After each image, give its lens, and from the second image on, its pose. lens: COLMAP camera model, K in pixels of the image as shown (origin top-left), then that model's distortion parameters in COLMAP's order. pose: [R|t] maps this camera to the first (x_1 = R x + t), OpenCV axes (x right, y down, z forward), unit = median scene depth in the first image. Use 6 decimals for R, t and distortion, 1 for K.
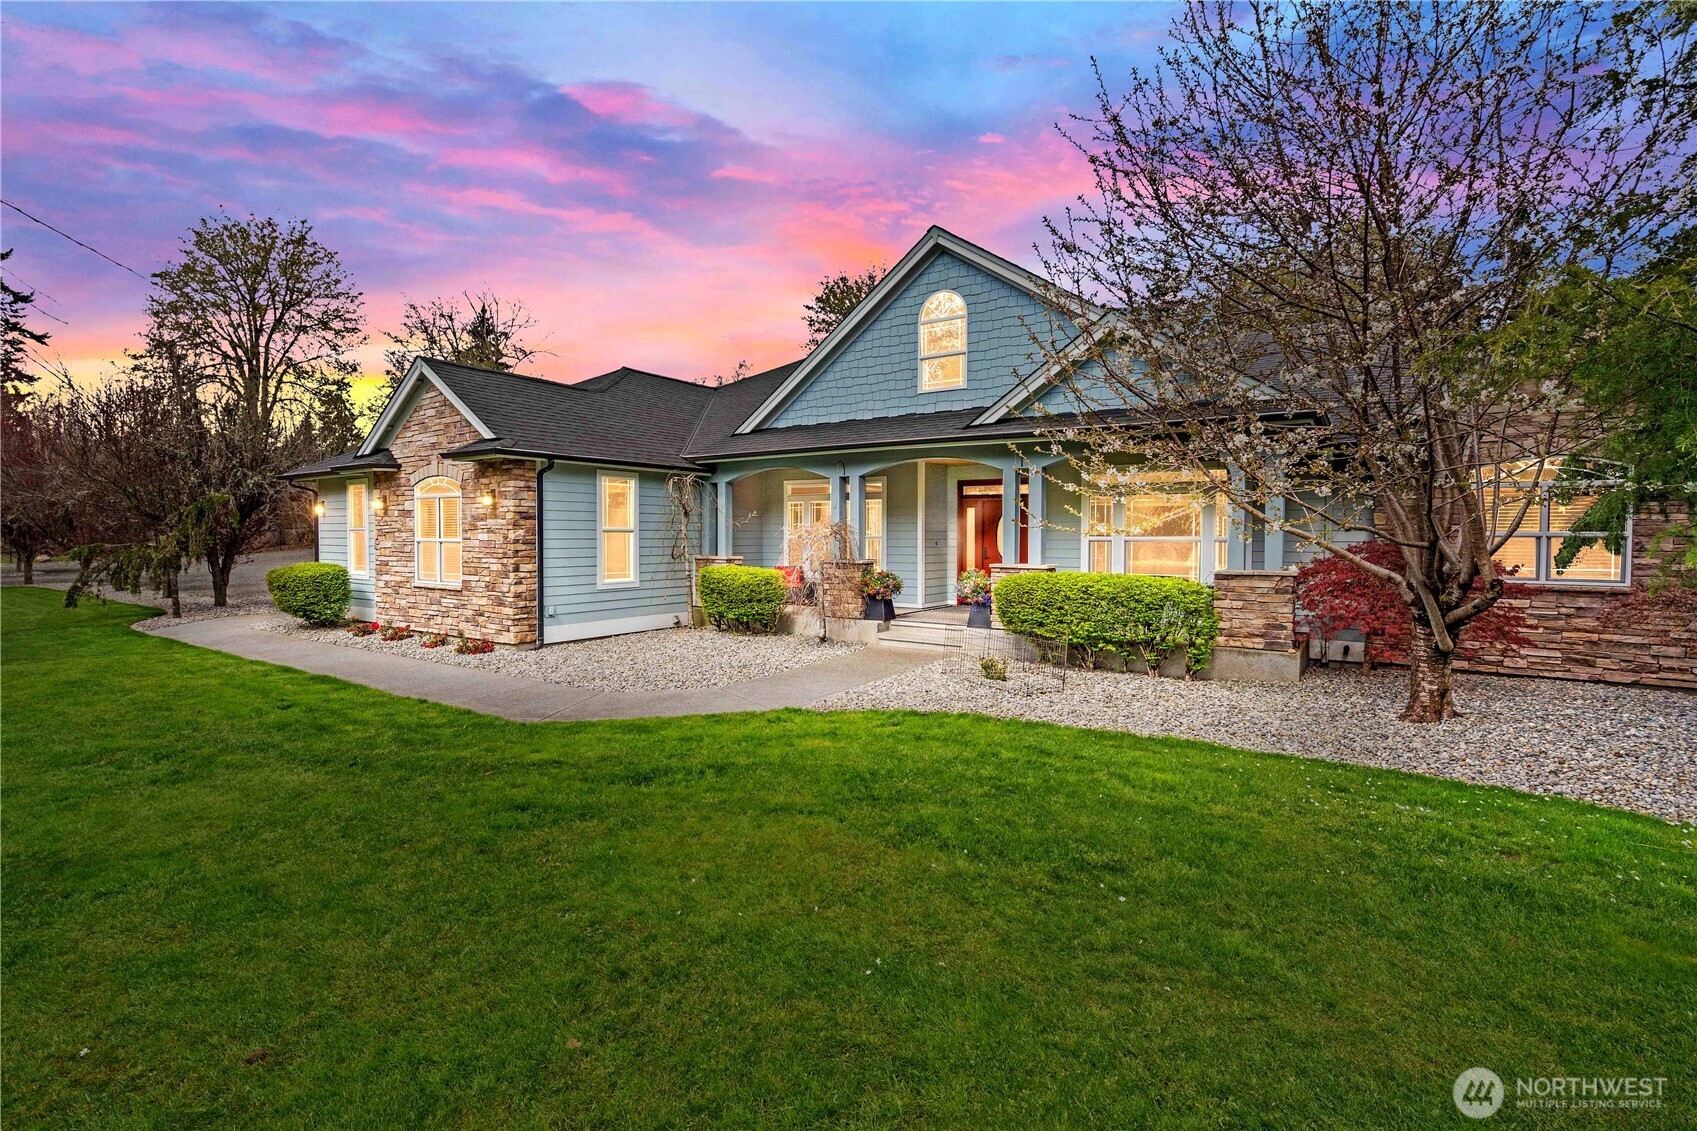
lens RADIAL K [[799.8, 0, 821.8], [0, 799.8, 560.4], [0, 0, 1]] dist [0.024298, 0.000247]
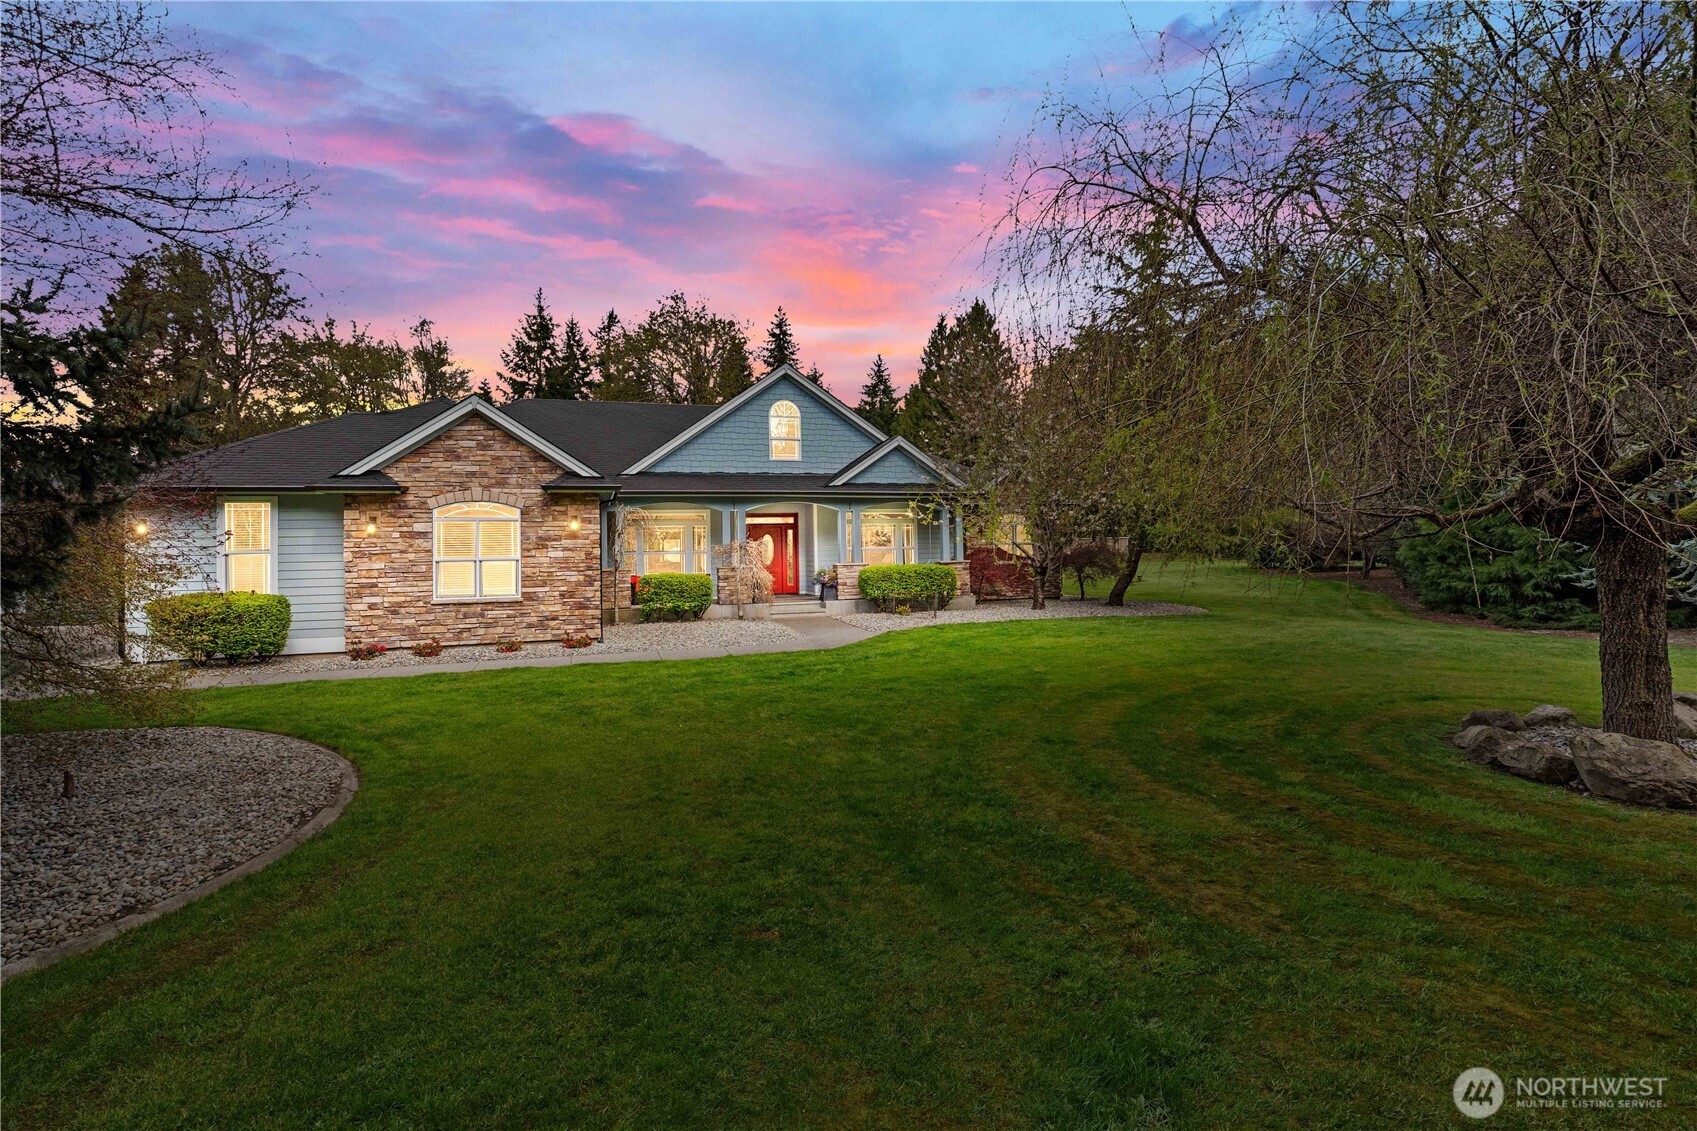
lens RADIAL K [[769.4, 0, 836.9], [0, 769.4, 551.4], [0, 0, 1]] dist [0.000717, 0.000148]
pose [[0.612406, -0.016371, 0.790374, -1.006036], [0.045821, 0.998840, -0.014815, 0.002672], [-0.789215, 0.045288, 0.612445, -0.041189]]
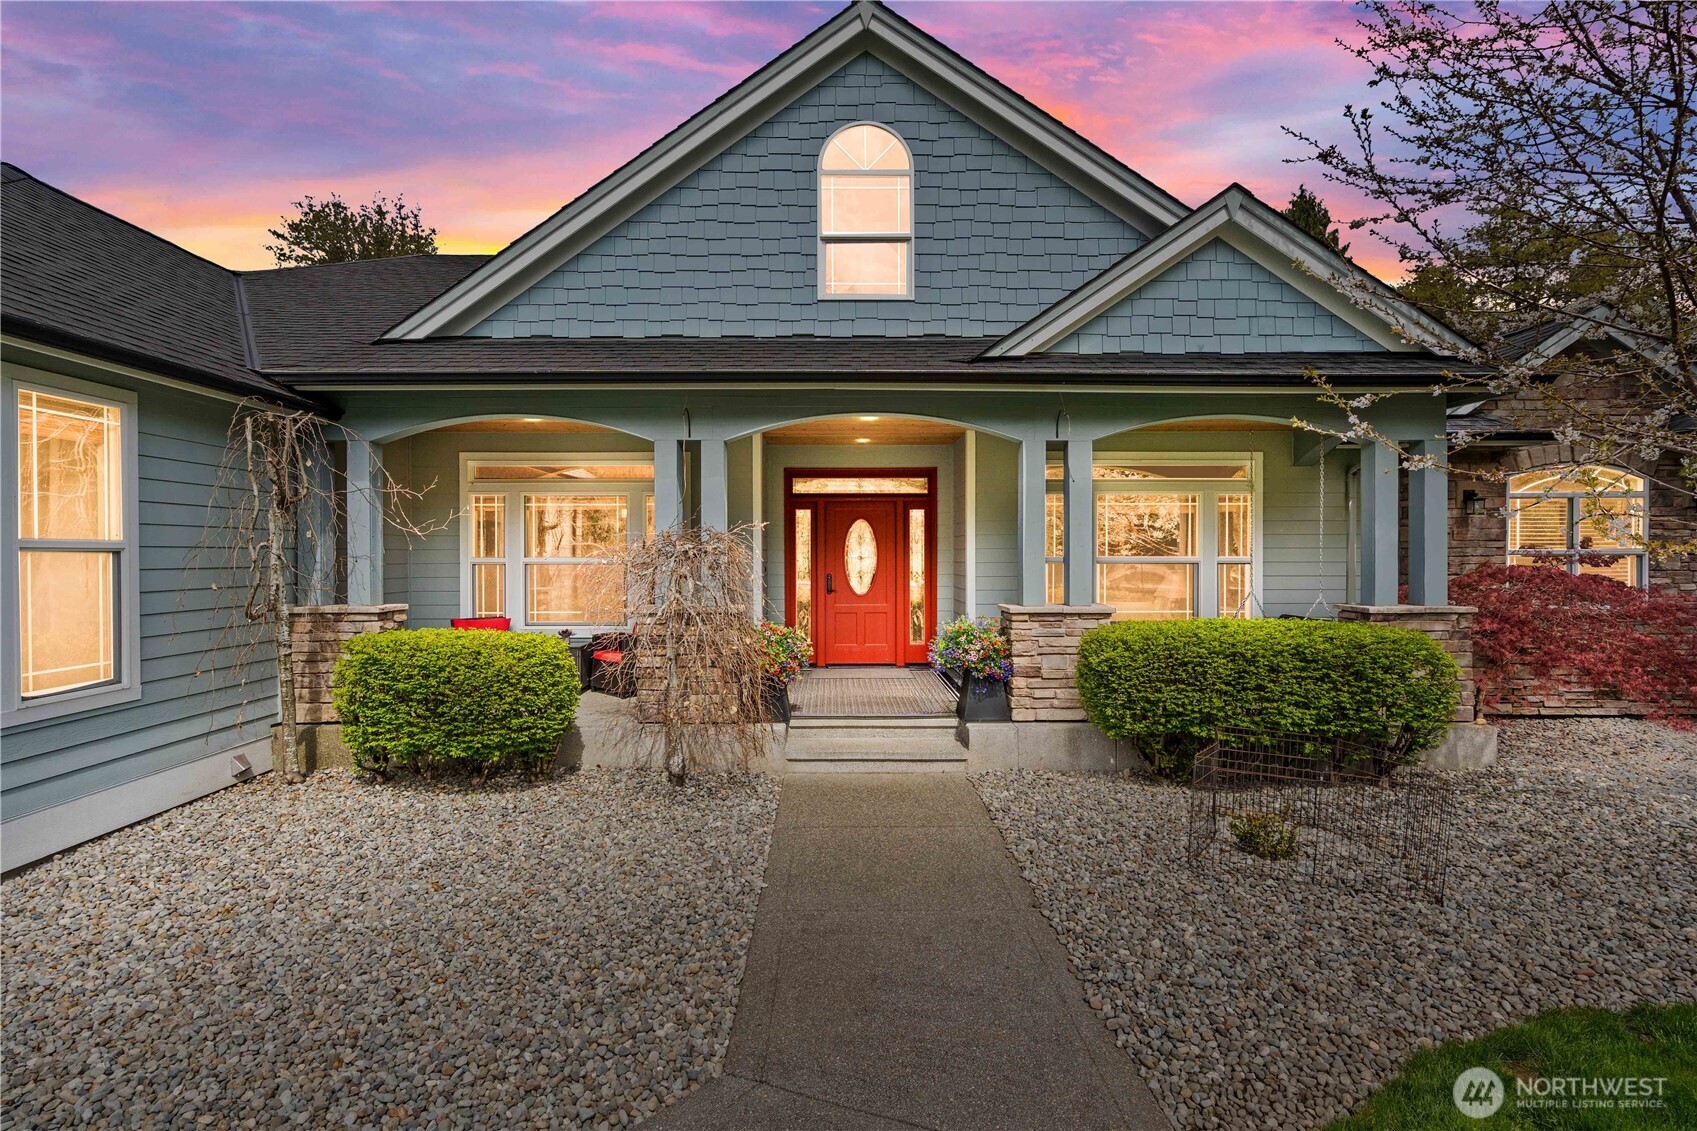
lens RADIAL K [[835.8, 0, 840.6], [0, 835.8, 561.3], [0, 0, 1]] dist [0.001385, 0.000531]
pose [[0.811926, -0.008744, 0.583694, -0.201594], [0.022910, 0.999595, -0.016893, -0.018205], [-0.583310, 0.027088, 0.811798, 0.523554]]
